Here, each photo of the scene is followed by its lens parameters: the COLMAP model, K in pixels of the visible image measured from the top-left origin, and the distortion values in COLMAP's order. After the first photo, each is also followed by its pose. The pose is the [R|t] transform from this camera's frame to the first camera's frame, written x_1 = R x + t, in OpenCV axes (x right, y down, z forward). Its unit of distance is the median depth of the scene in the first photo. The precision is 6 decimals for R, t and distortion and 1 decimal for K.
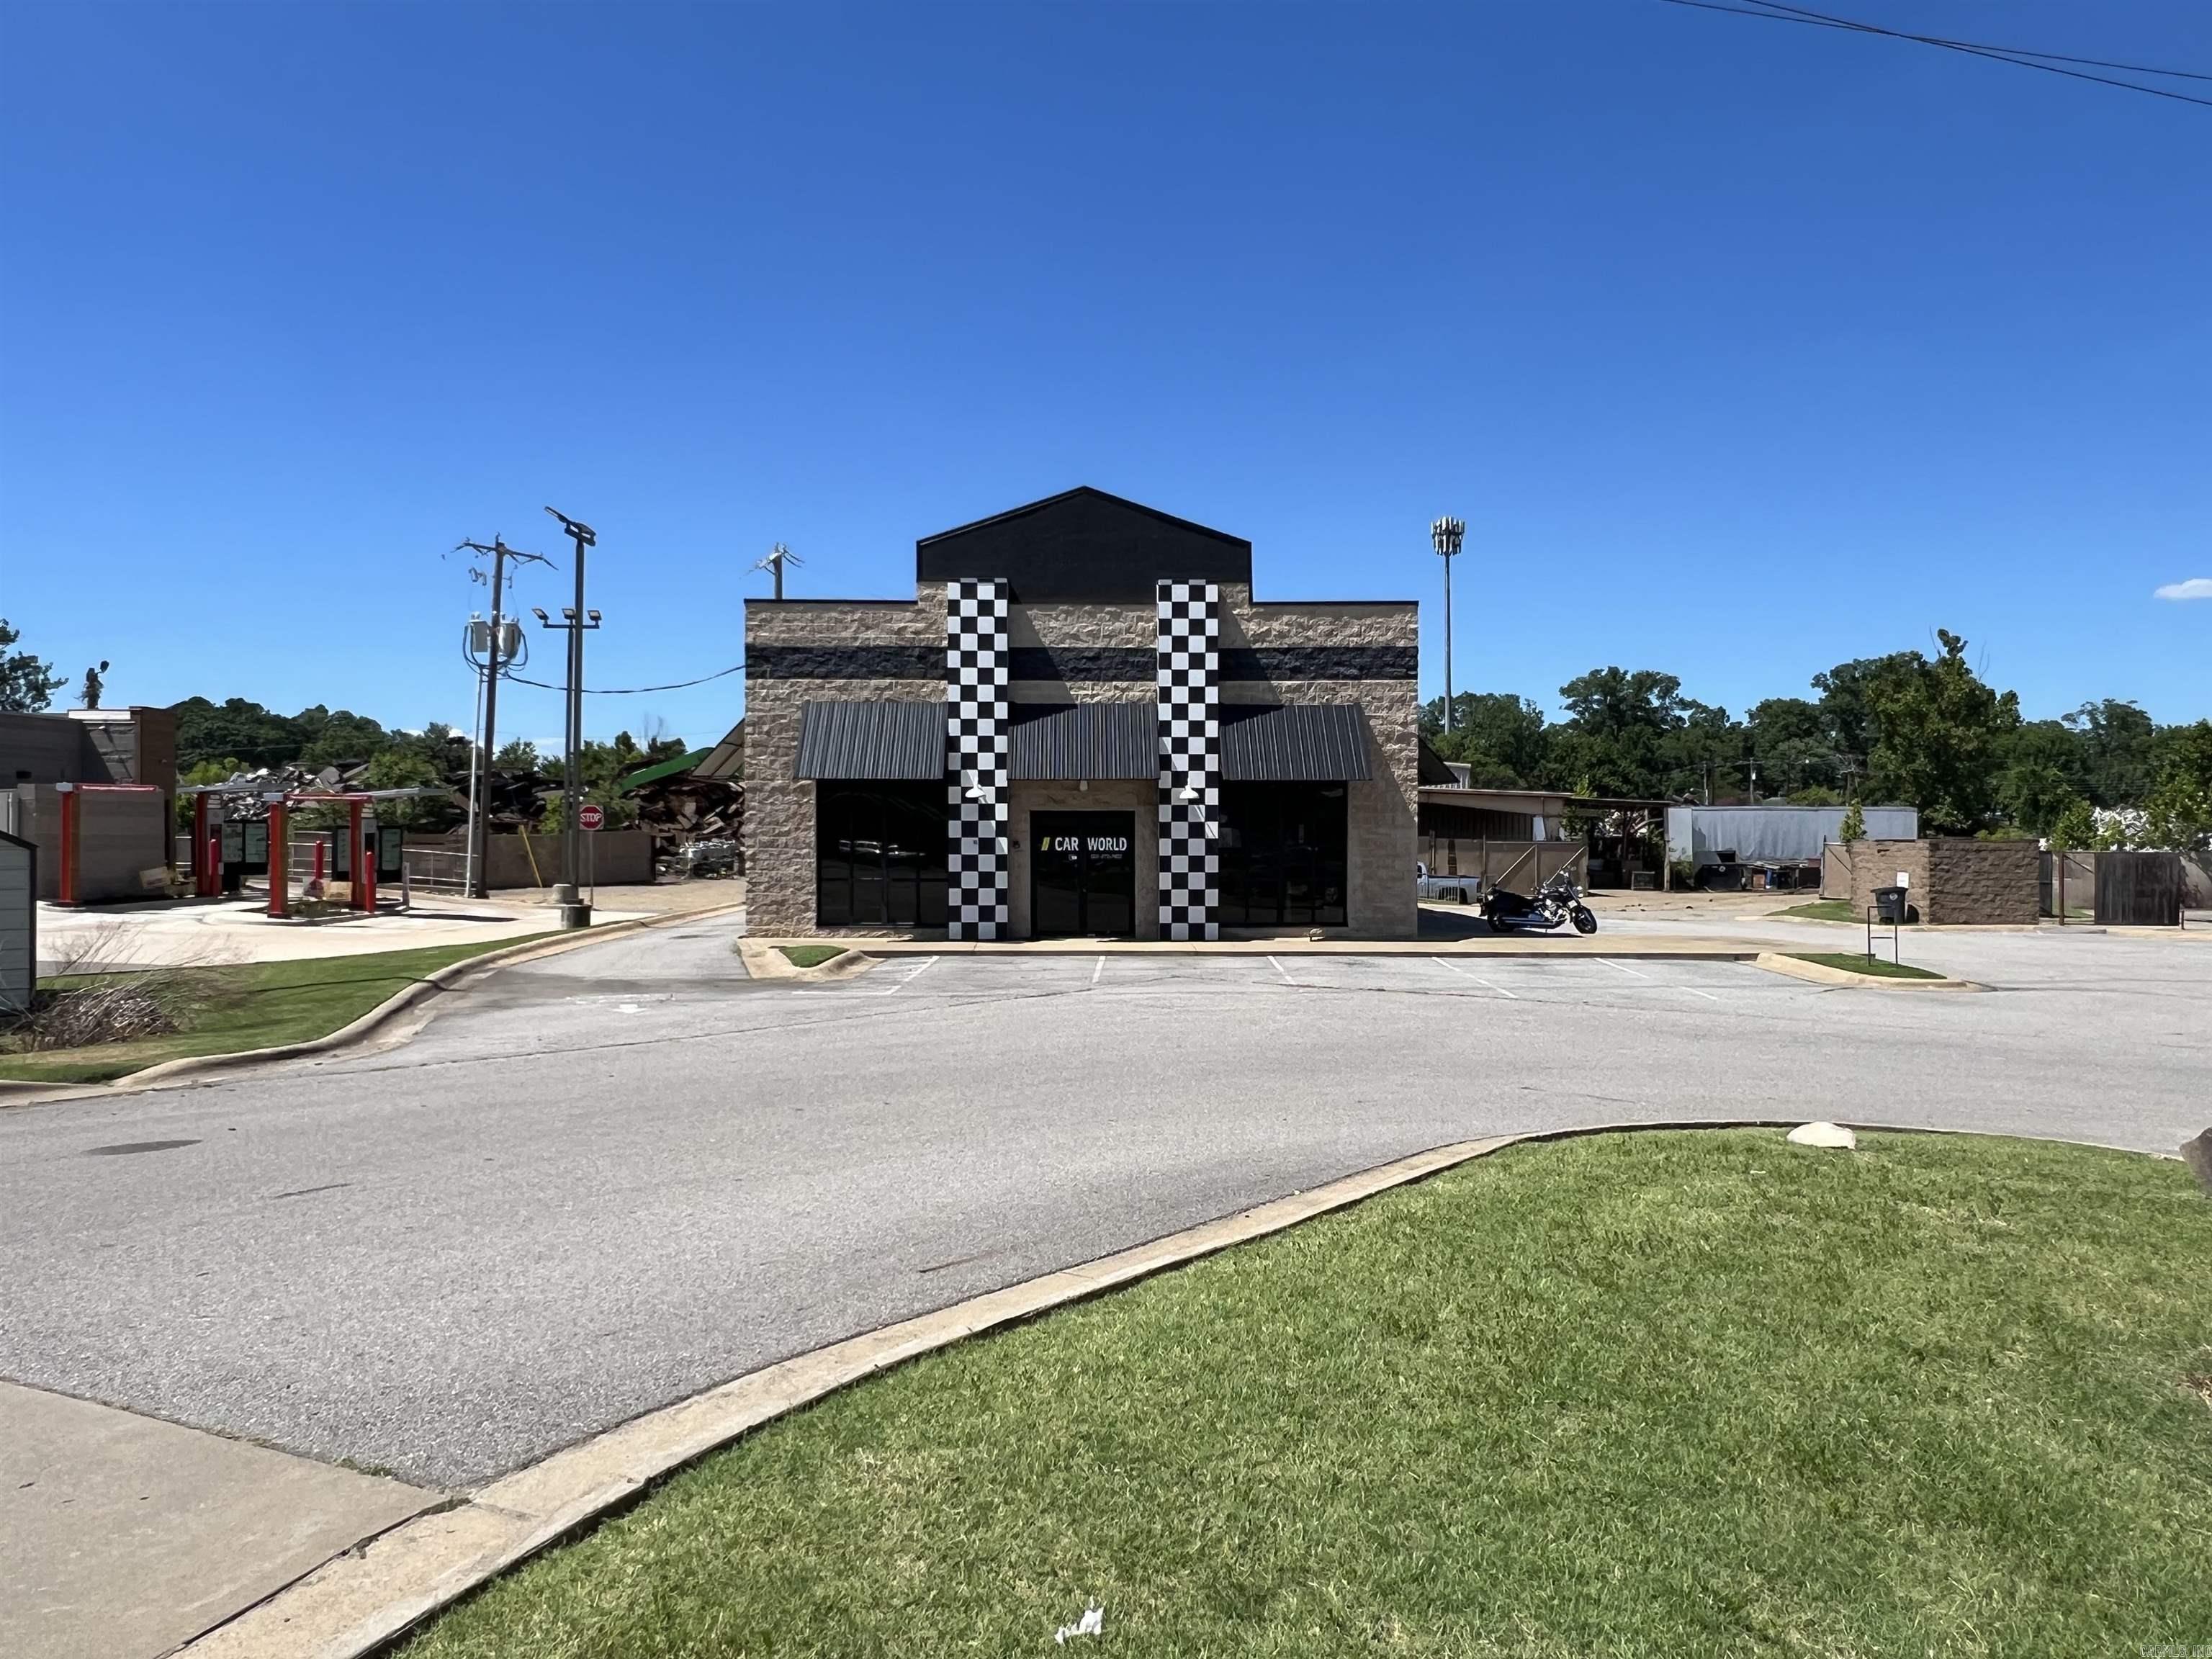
lens RADIAL K [[1576.8, 0, 1103.5], [0, 1576.8, 820.6], [0, 0, 1]] dist [-0.005188, 0.002993]
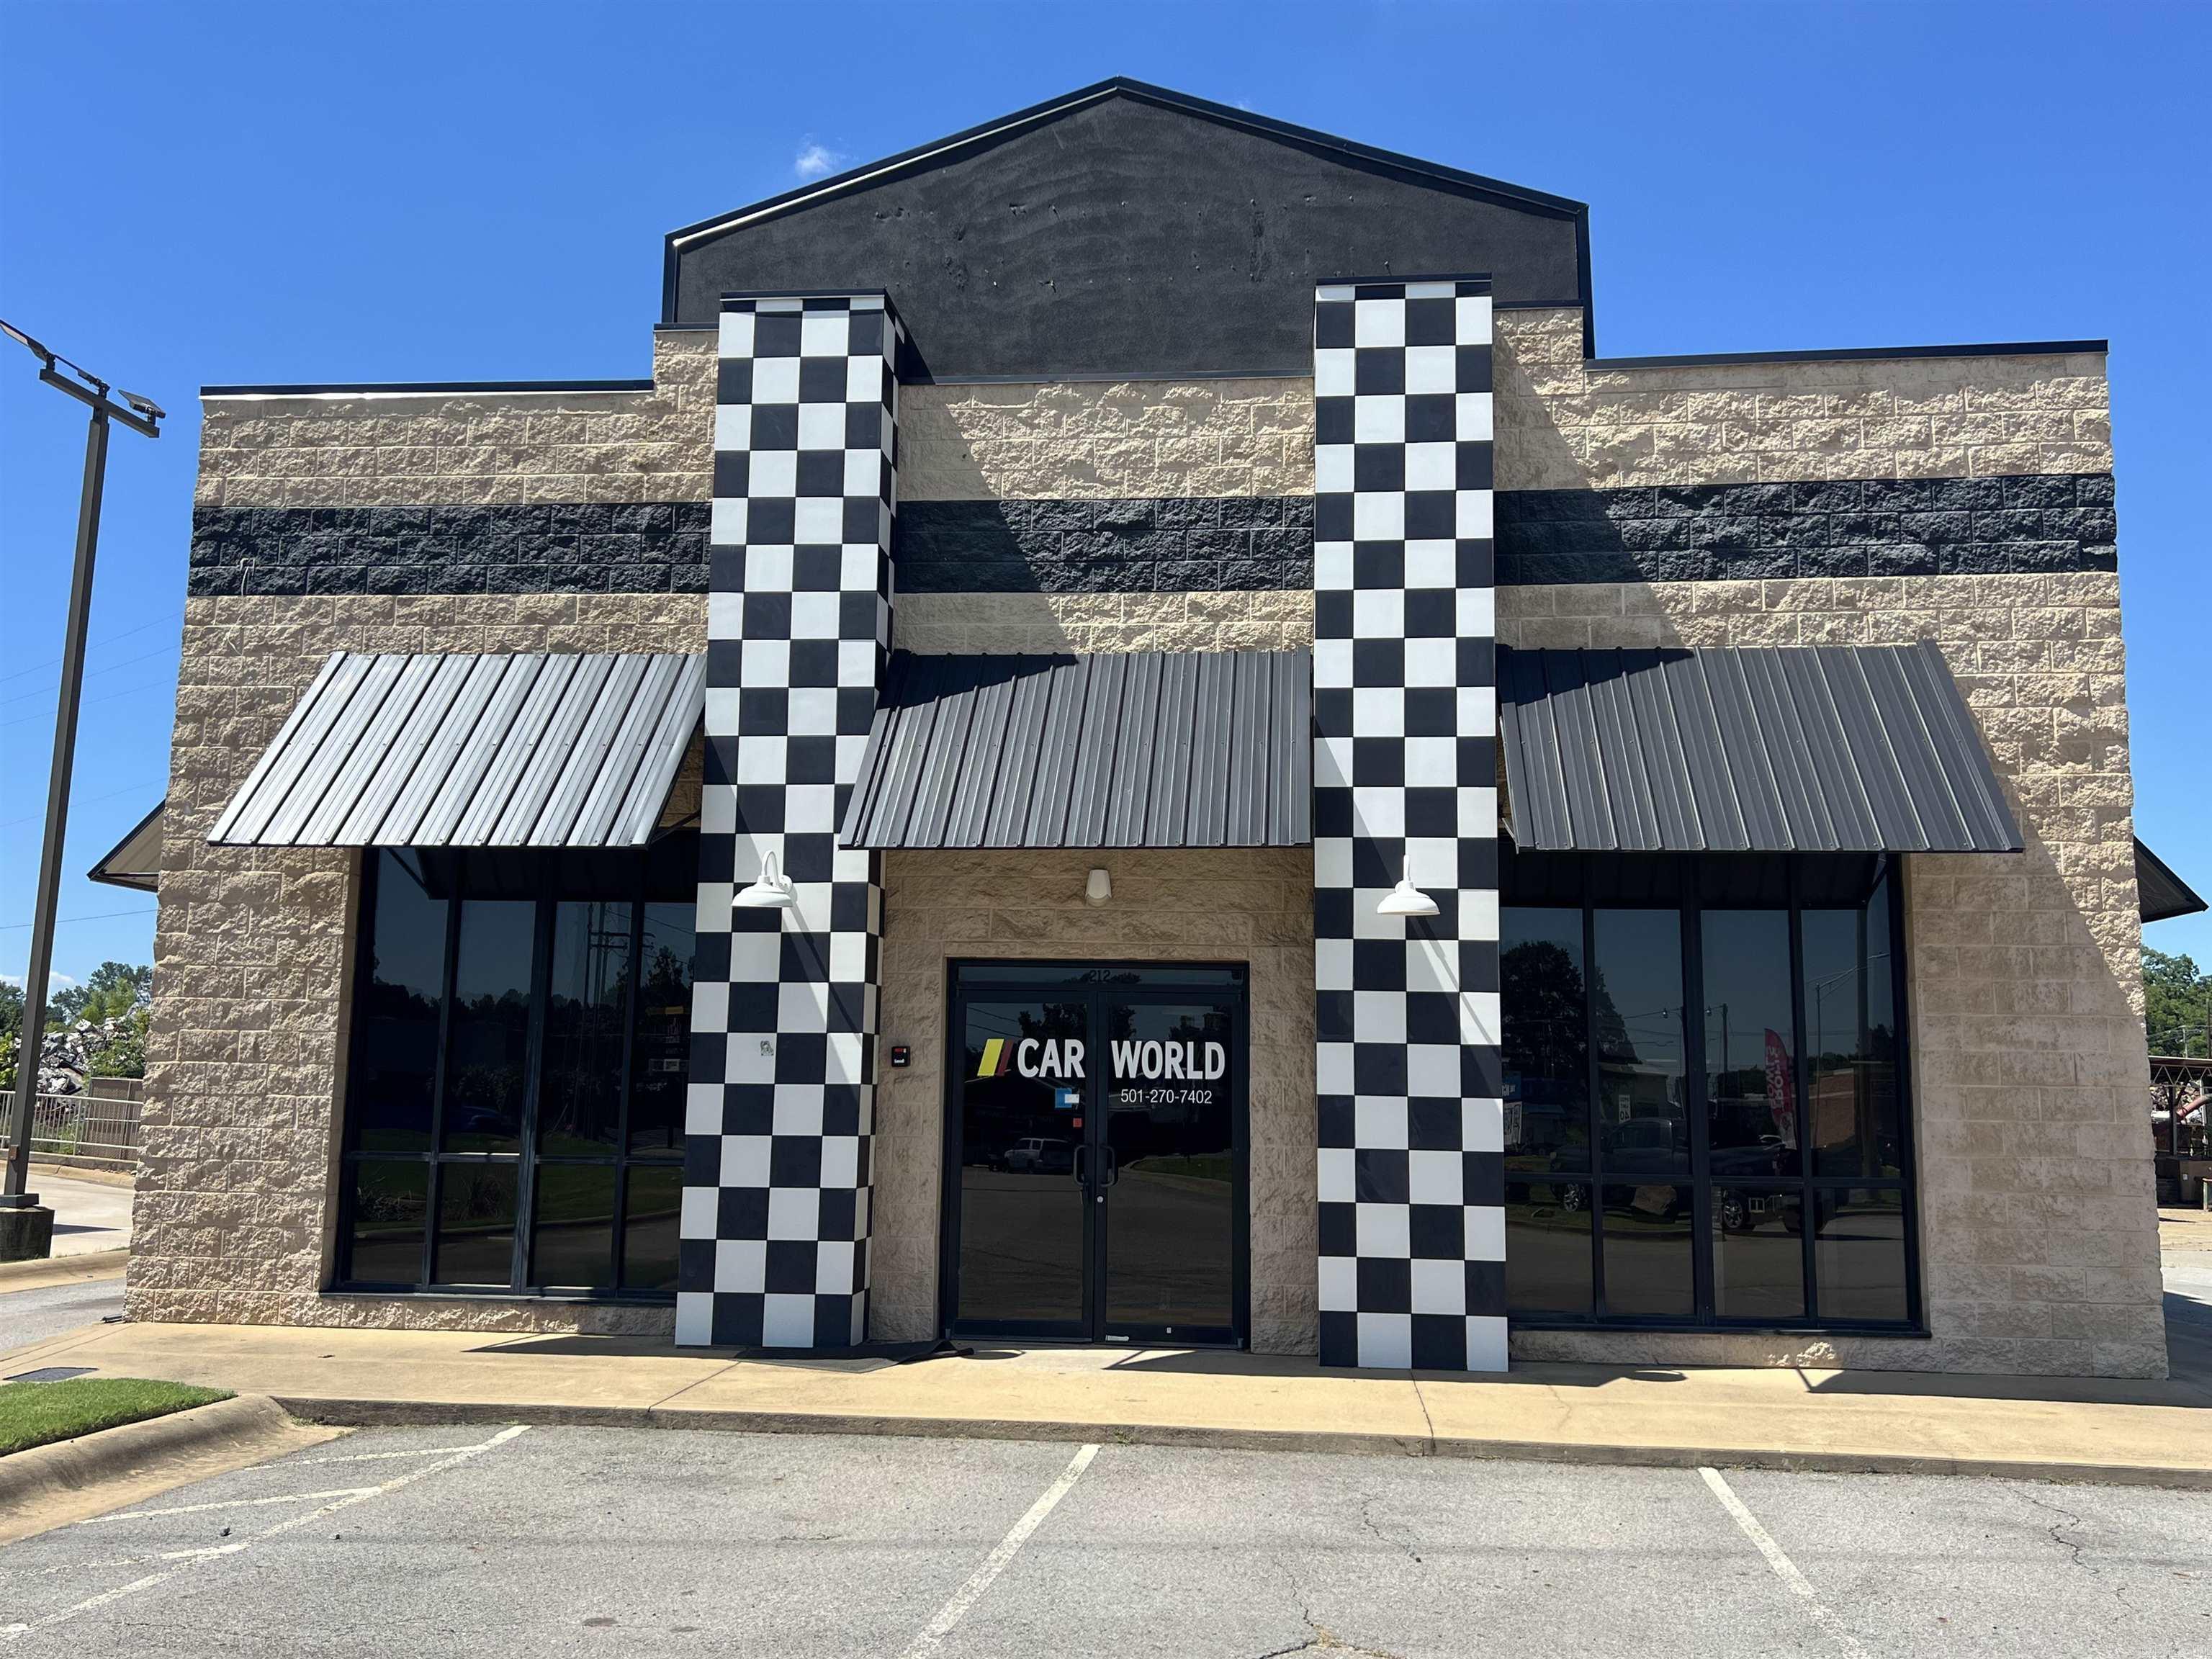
lens RADIAL K [[1861.5, 0, 1116.7], [0, 1861.5, 822.5], [0, 0, 1]] dist [0.087495, -0.130694]
pose [[0.992558, -0.002765, -0.121744, 0.040866], [-0.014673, 0.989742, -0.142111, 0.021521], [0.120888, 0.142840, 0.982335, 0.602201]]
